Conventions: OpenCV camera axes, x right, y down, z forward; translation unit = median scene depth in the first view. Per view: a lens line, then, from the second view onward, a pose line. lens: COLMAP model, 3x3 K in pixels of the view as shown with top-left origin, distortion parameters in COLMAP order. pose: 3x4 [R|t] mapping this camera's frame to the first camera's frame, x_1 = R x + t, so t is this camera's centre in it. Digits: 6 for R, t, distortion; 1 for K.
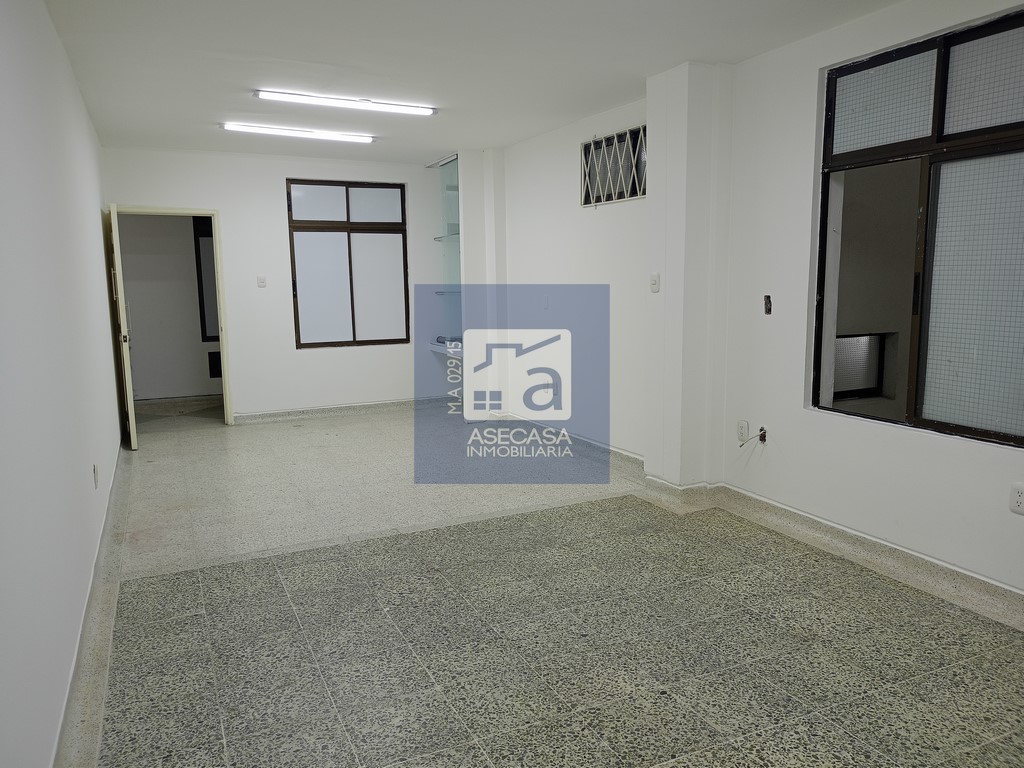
lens RADIAL K [[774.4, 0, 516.9], [0, 774.4, 387.7], [0, 0, 1]] dist [0.021403, -0.027744]
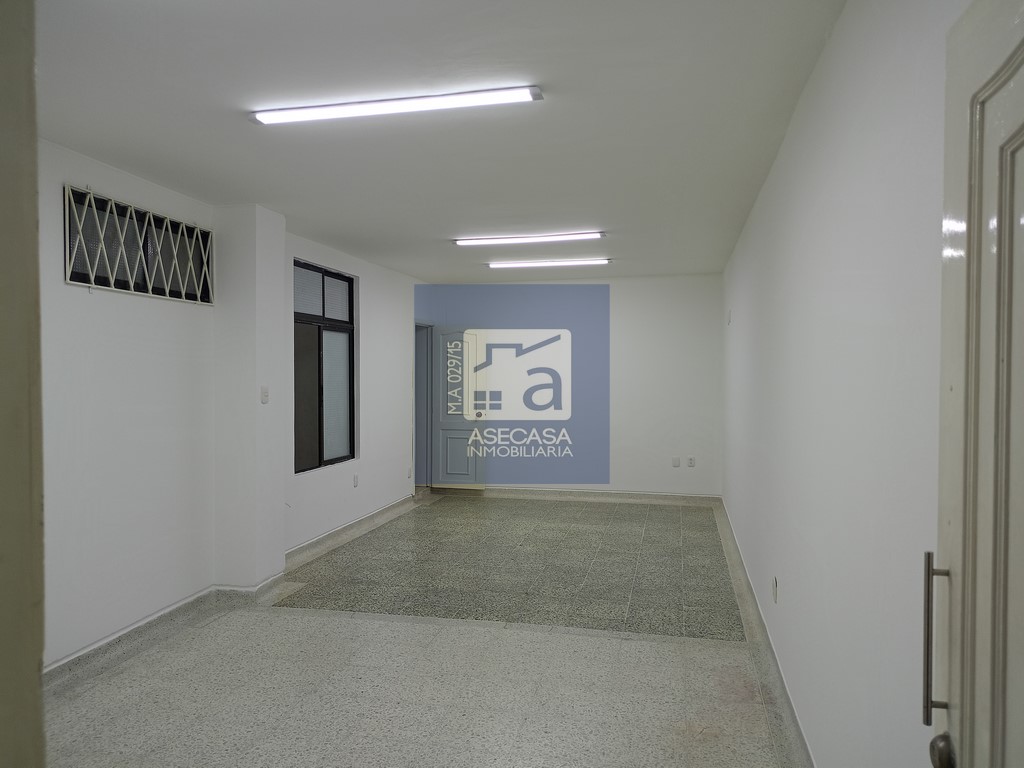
lens RADIAL K [[774.4, 0, 516.9], [0, 774.4, 387.7], [0, 0, 1]] dist [0.021403, -0.027744]
pose [[-0.803557, -0.002186, 0.595224, -0.824130], [0.091278, 0.987713, 0.126852, -0.279192], [-0.588187, 0.156264, -0.793484, 1.841986]]
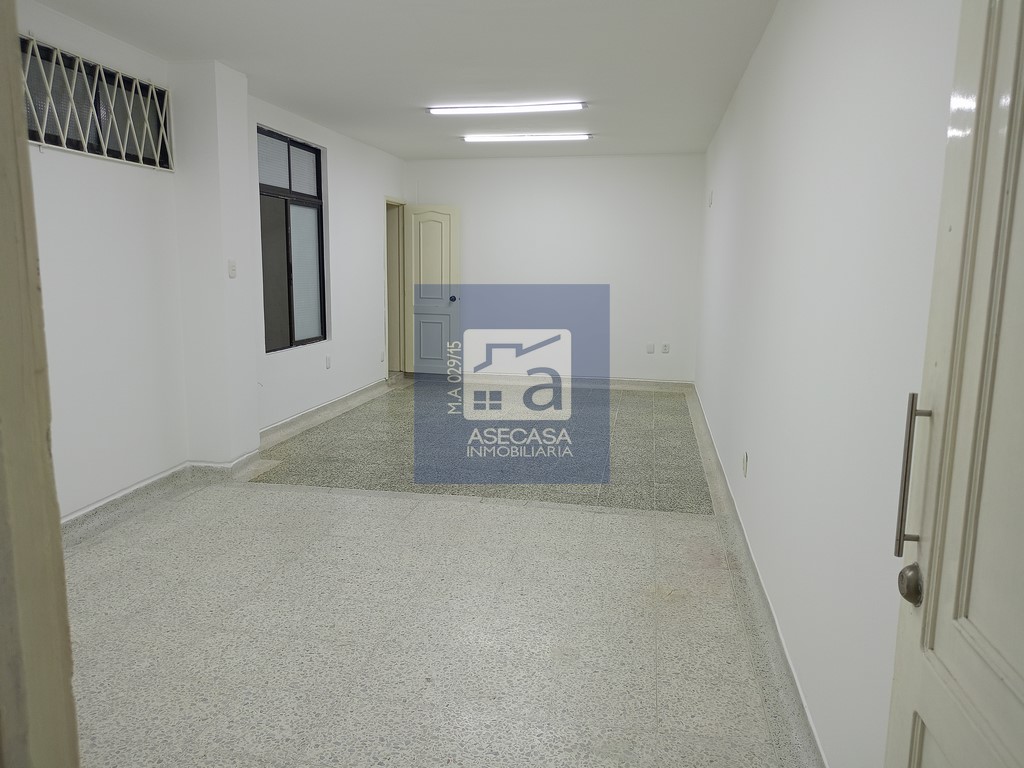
lens RADIAL K [[782.0, 0, 520.1], [0, 782.0, 391.4], [0, 0, 1]] dist [0.020025, -0.030620]
pose [[-0.826427, -0.092723, 0.555356, -0.817213], [0.073648, 0.960070, 0.269890, -0.260434], [-0.558206, 0.263946, -0.786600, 1.848677]]
